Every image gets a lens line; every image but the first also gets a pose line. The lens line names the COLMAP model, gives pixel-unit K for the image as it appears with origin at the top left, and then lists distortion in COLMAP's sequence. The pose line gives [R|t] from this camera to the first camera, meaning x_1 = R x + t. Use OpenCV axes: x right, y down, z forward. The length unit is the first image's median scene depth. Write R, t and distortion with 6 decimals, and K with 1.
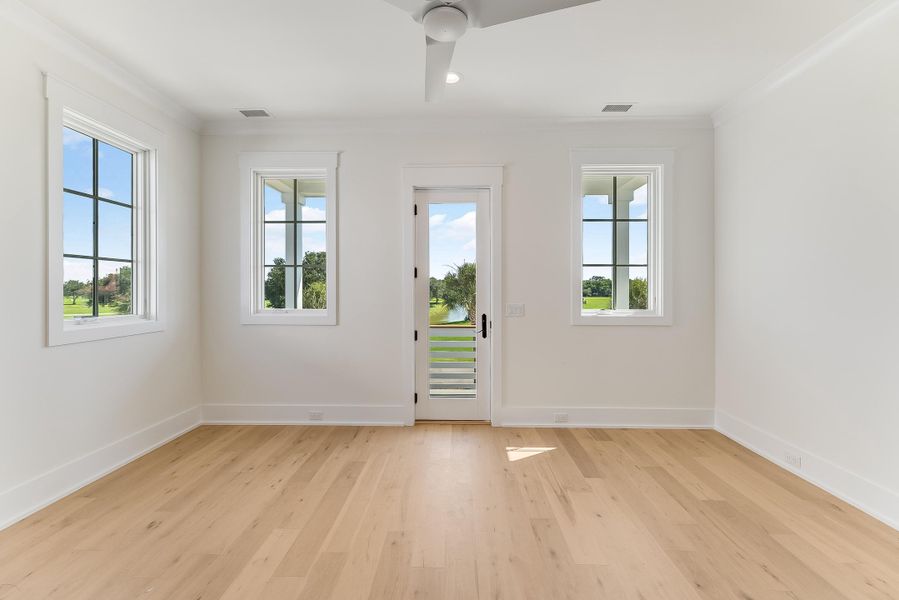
lens RADIAL K [[384.3, 0, 450.0], [0, 384.3, 295.6], [0, 0, 1]] dist [-0.001756, -0.000384]
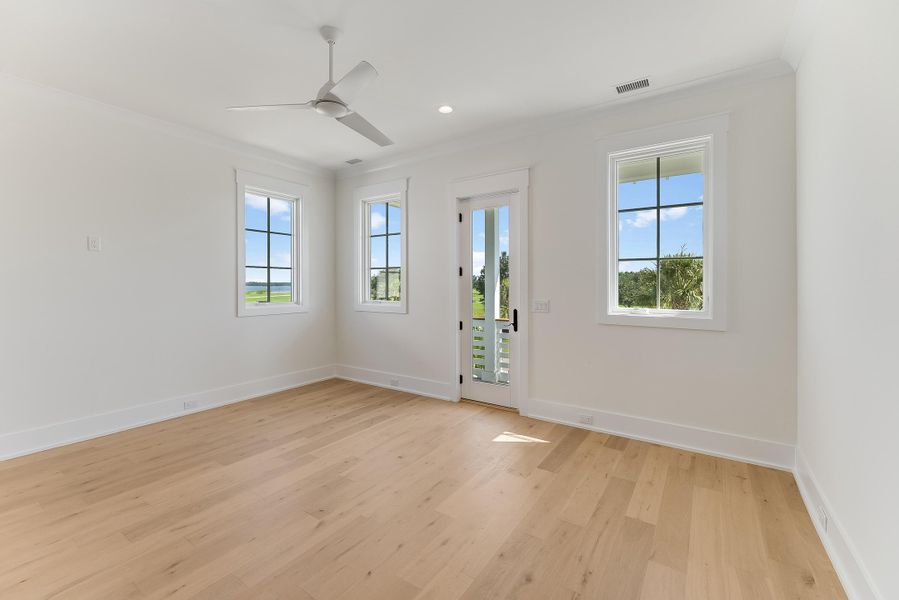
lens RADIAL K [[384.3, 0, 439.9], [0, 384.3, 292.9], [0, 0, 1]] dist [-0.001756, -0.000384]
pose [[0.834676, 0.010724, -0.550636, 0.538569], [-0.009584, 0.999942, 0.004947, 0.000120], [0.550657, 0.001149, 0.834731, -0.007355]]
